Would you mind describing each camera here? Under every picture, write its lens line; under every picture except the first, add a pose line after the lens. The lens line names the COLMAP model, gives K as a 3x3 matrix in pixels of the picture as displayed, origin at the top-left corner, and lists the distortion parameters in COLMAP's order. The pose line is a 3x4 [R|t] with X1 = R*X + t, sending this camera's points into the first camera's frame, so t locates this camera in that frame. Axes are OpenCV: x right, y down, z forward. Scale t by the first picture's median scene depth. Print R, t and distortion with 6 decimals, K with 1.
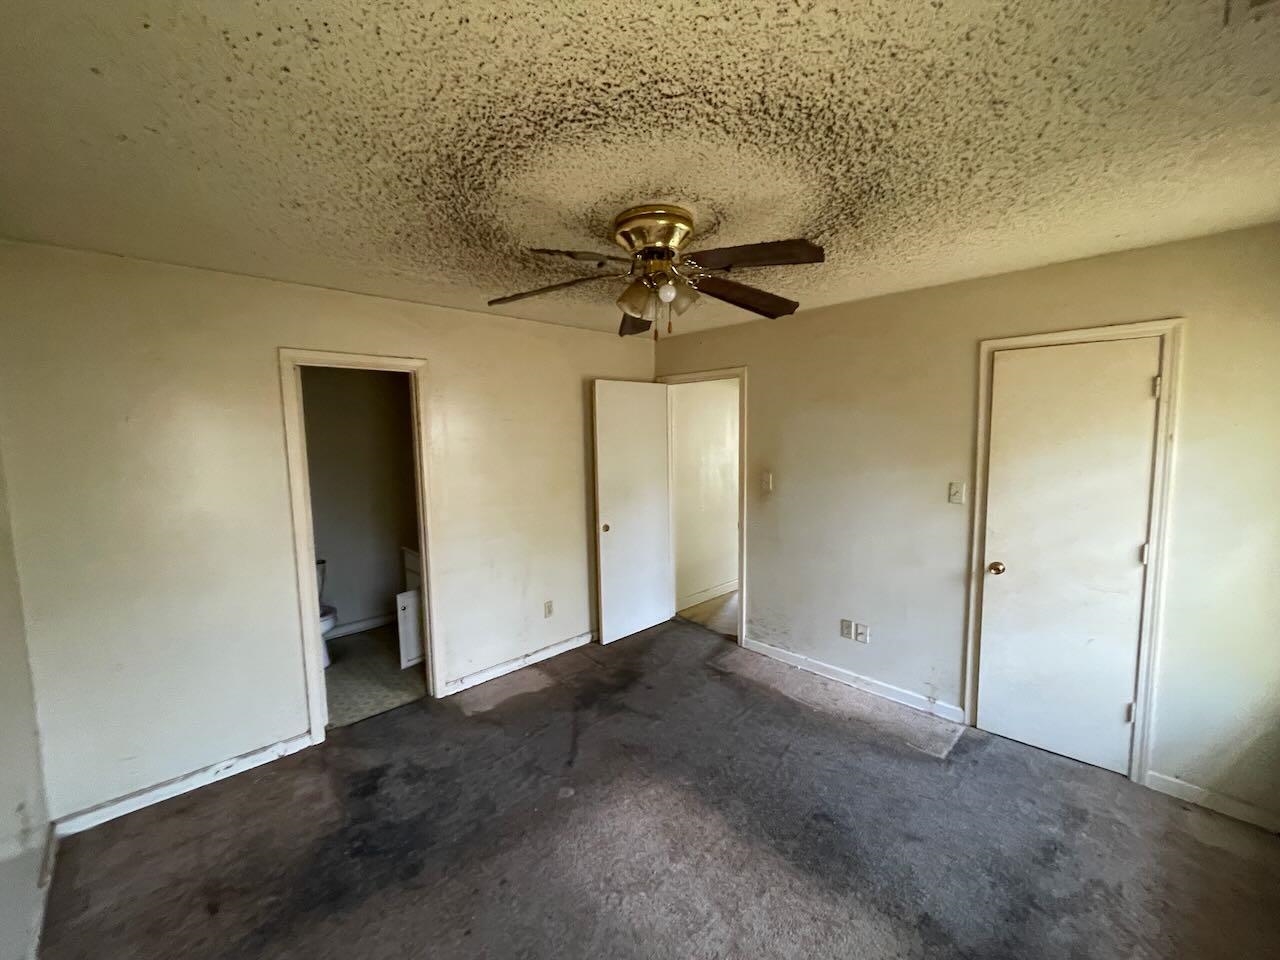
lens RADIAL K [[519.0, 0, 637.2], [0, 519.0, 479.6], [0, 0, 1]] dist [0.000887, -0.000956]
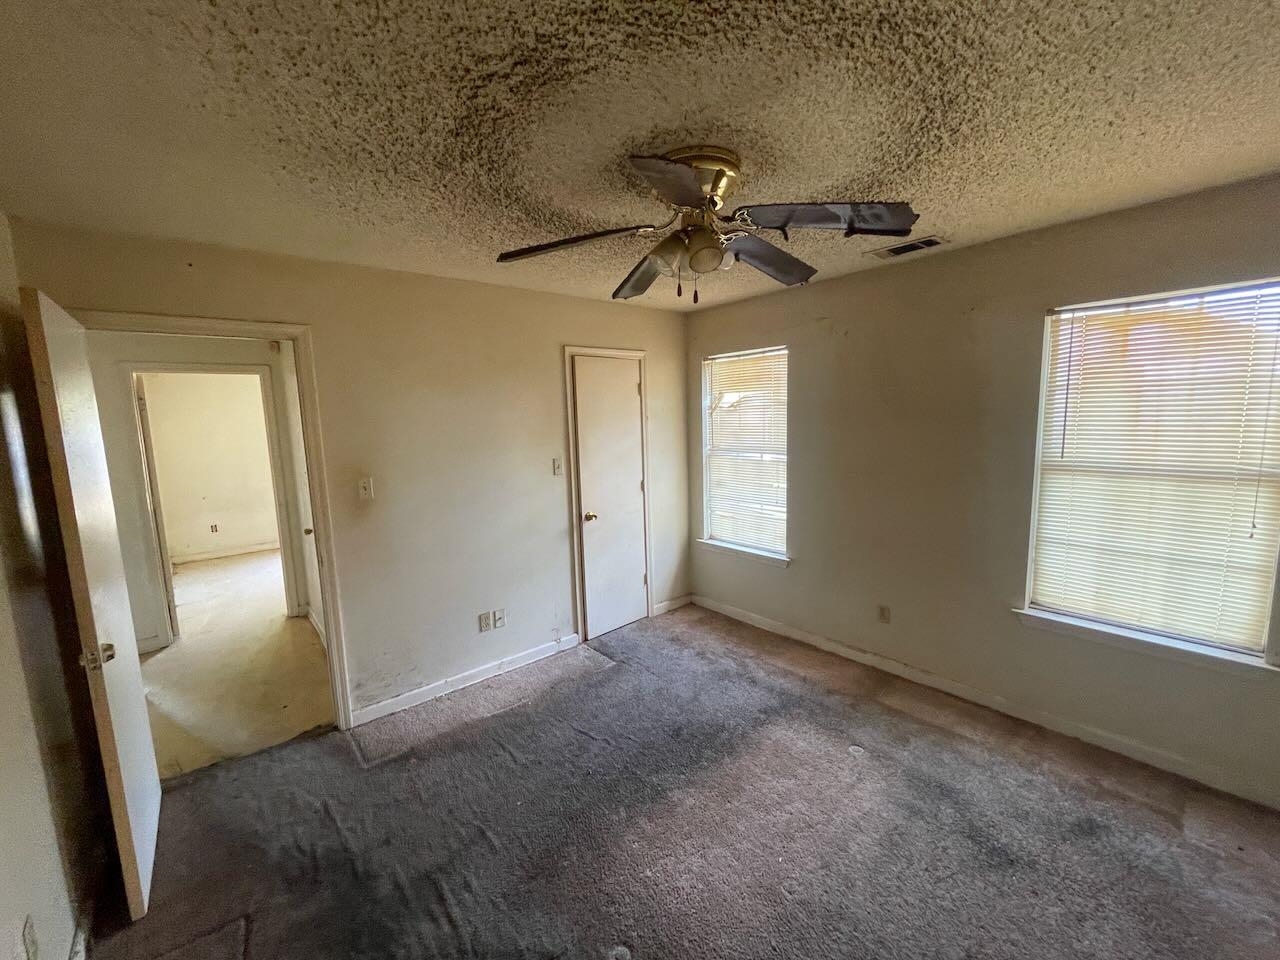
lens RADIAL K [[519.0, 0, 637.8], [0, 519.0, 478.1], [0, 0, 1]] dist [0.000887, -0.000956]
pose [[0.057823, -0.110567, 0.992185, -0.600334], [0.125660, 0.986750, 0.102638, -0.049335], [-0.990387, 0.118743, 0.070951, 0.721253]]
